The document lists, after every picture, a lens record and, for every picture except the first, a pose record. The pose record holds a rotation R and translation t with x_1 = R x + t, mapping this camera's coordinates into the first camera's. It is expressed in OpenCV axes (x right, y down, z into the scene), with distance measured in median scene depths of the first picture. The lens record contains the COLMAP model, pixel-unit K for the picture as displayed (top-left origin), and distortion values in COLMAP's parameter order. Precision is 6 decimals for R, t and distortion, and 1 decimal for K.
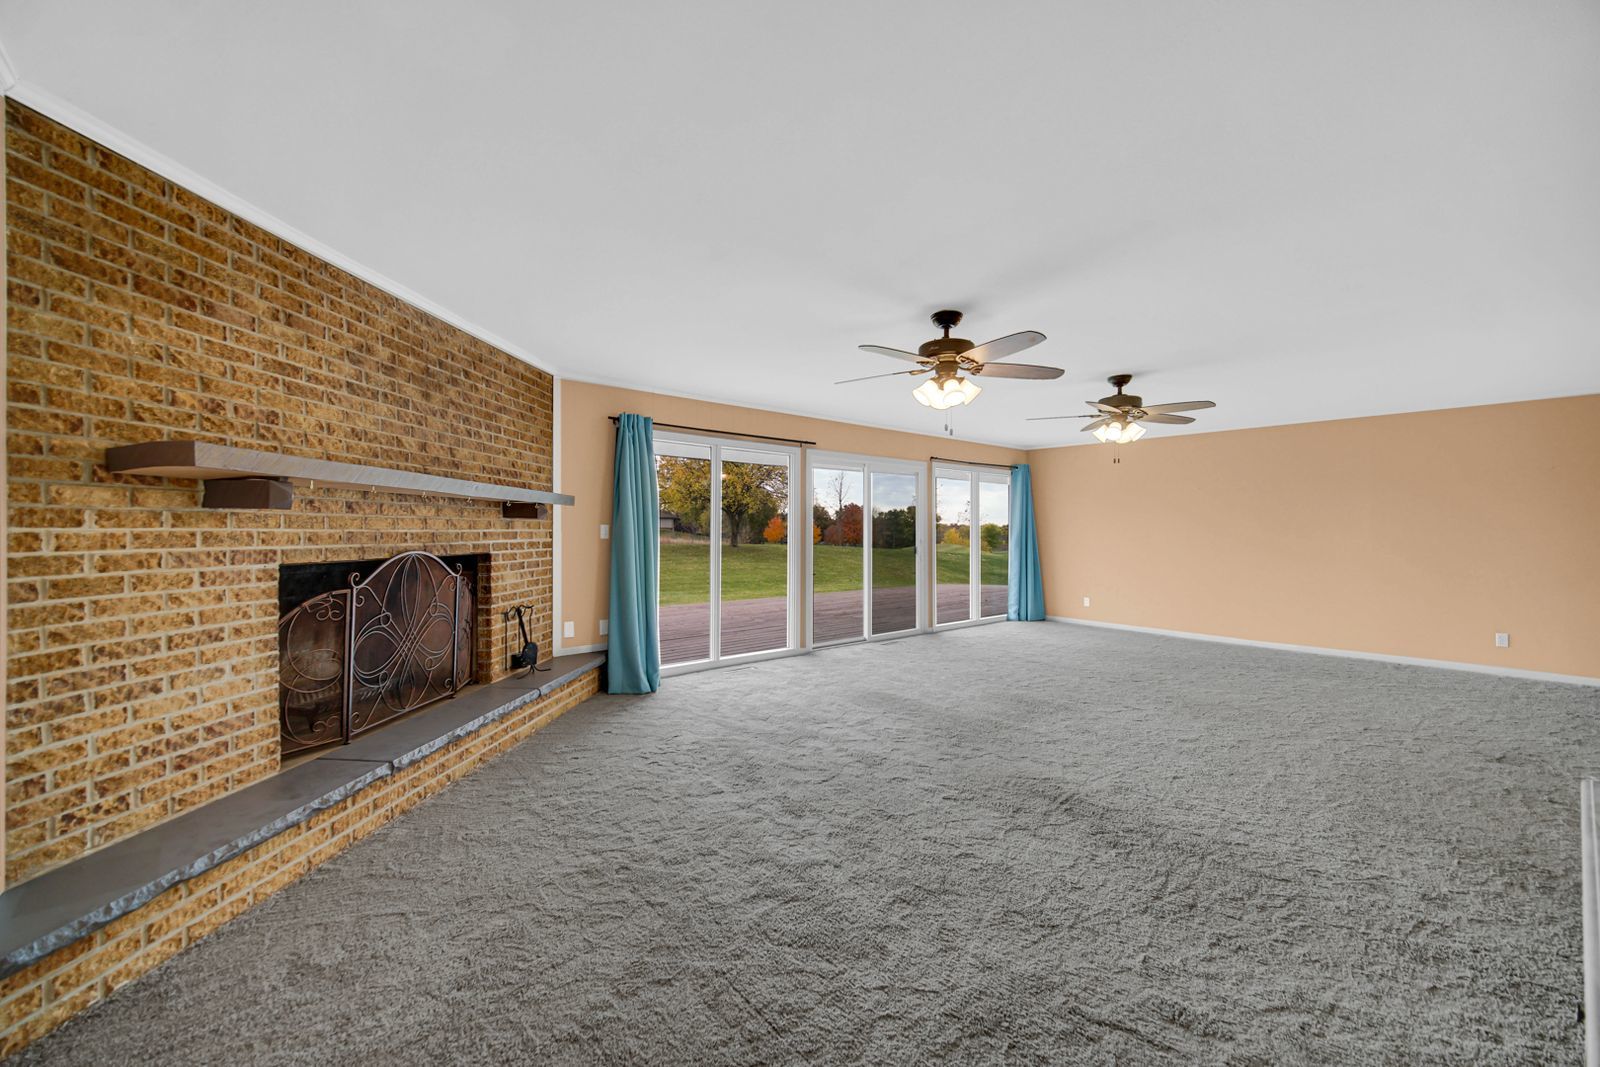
lens RADIAL K [[638.2, 0, 800.0], [0, 638.2, 533.5], [0, 0, 1]] dist [-0.000927, -0.000215]
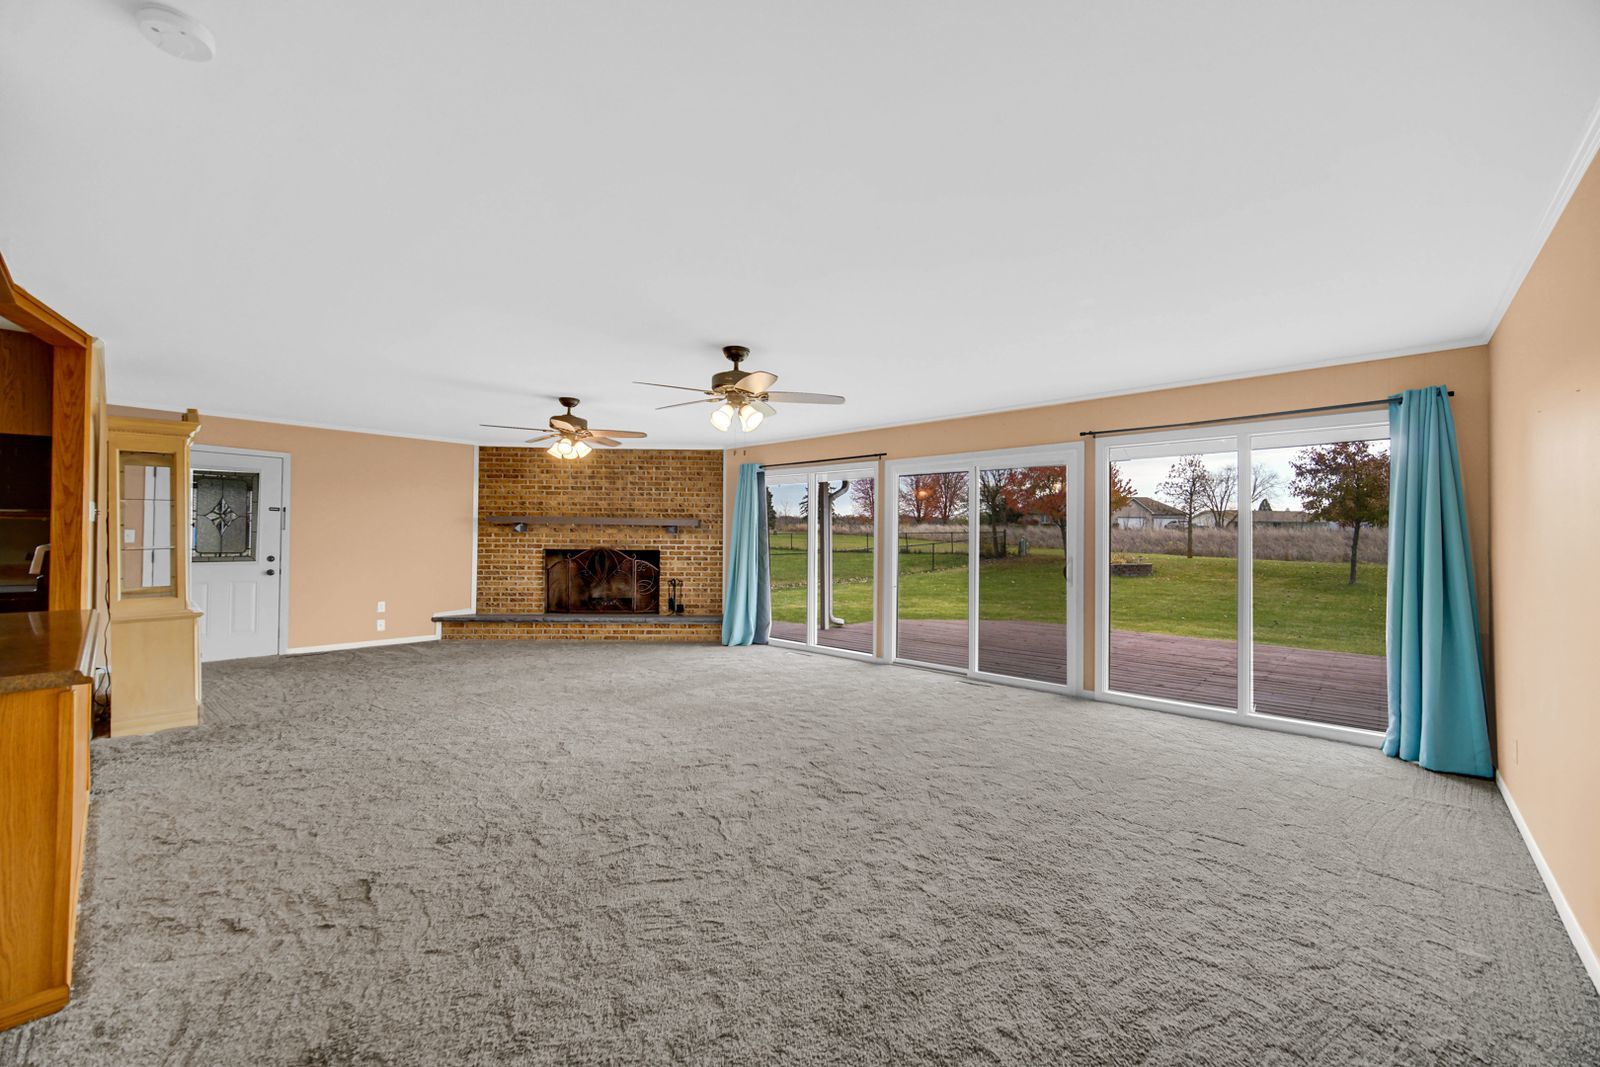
lens RADIAL K [[638.2, 0, 800.0], [0, 638.2, 533.5], [0, 0, 1]] dist [-0.000927, -0.000215]
pose [[0.116134, -0.009788, -0.993185, 1.501464], [-0.013941, 0.999837, -0.011484, -0.006162], [0.993136, 0.015180, 0.115978, 1.137811]]
